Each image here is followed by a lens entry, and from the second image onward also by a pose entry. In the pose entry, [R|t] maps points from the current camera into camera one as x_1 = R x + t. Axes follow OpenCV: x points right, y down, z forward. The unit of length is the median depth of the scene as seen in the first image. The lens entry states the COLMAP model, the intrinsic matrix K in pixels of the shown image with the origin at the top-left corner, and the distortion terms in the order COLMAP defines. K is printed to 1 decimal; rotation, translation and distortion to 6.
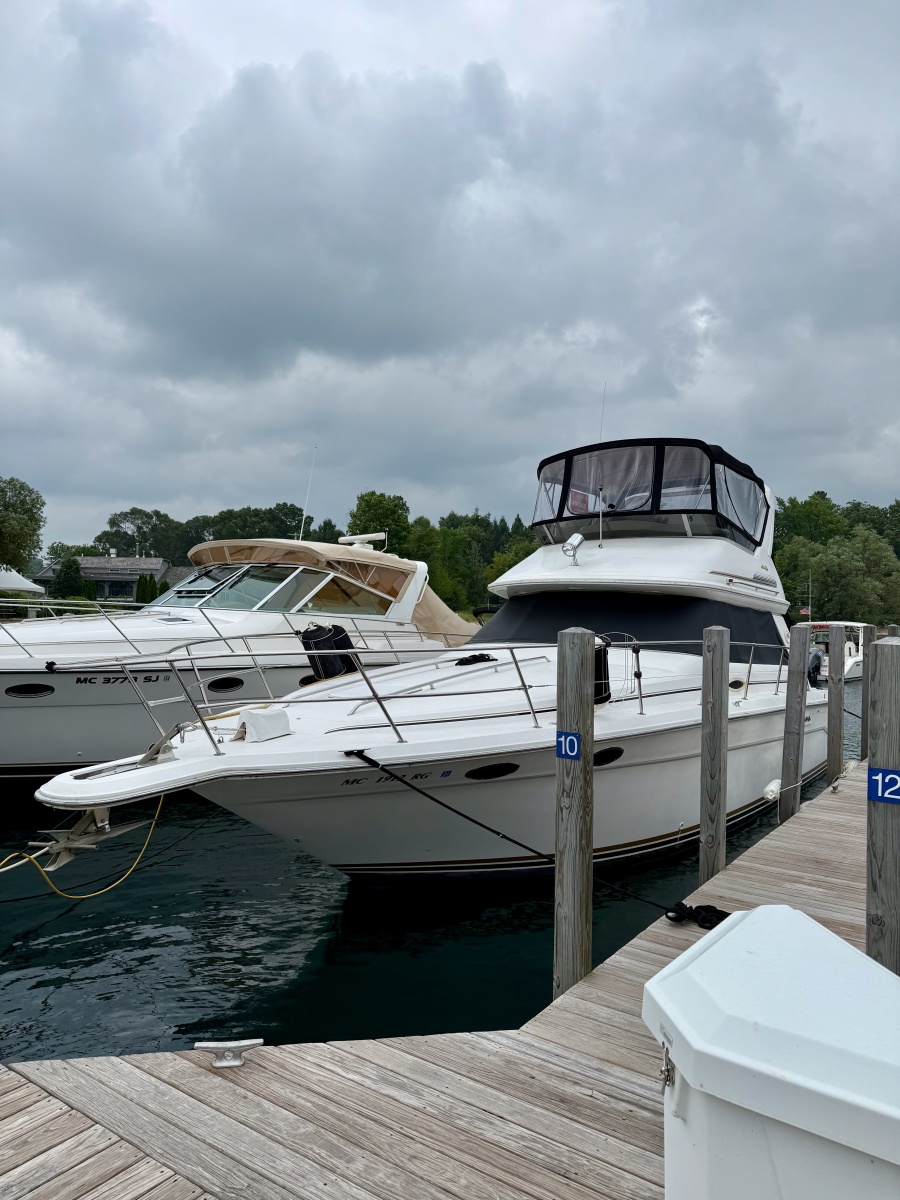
lens RADIAL K [[838.6, 0, 450.0], [0, 838.6, 600.0], [0, 0, 1]] dist [0.033782, 0.001110]
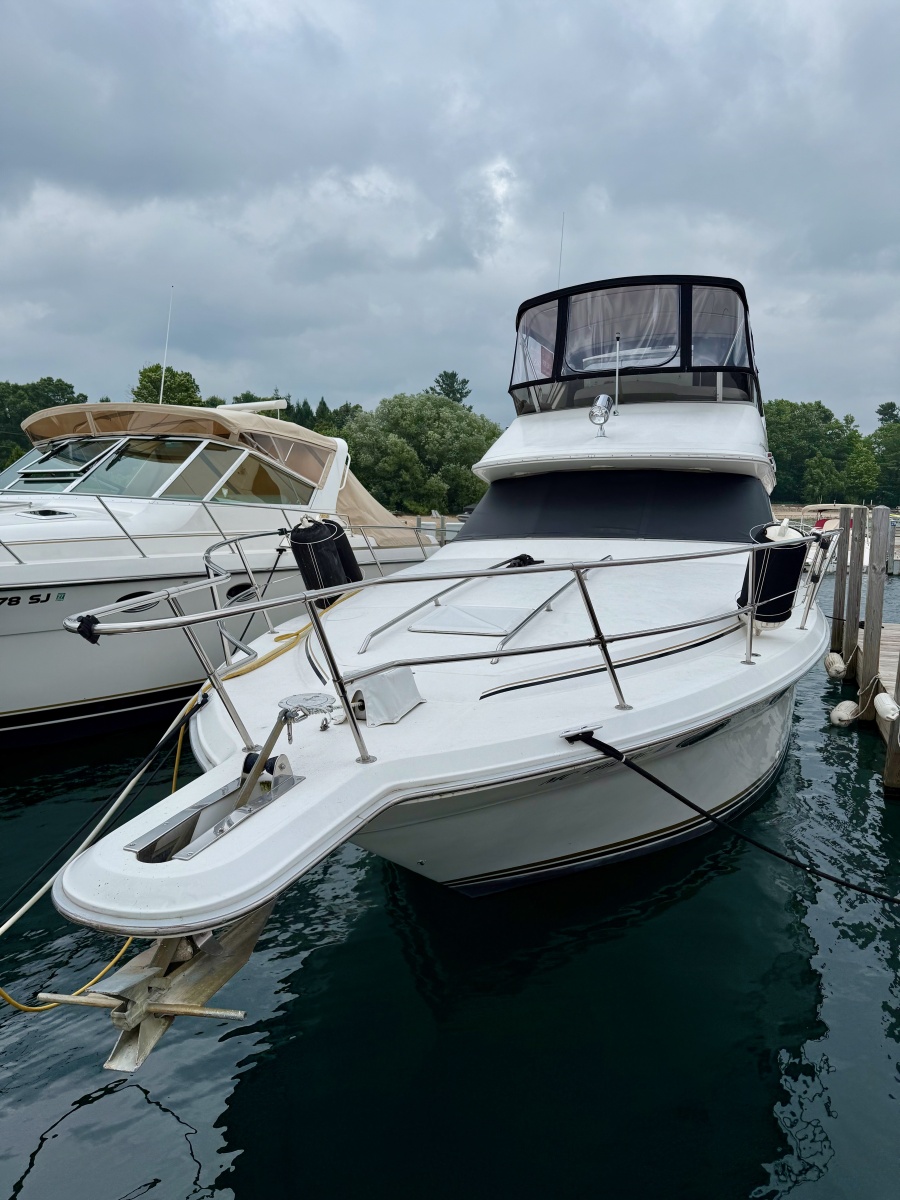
lens RADIAL K [[830.5, 0, 450.0], [0, 830.5, 600.0], [0, 0, 1]] dist [0.123838, 0.003884]
pose [[0.967074, -0.048384, 0.249855, -0.166241], [0.013644, 0.990207, 0.138939, -0.000436], [-0.254131, -0.130955, 0.958263, 0.217129]]
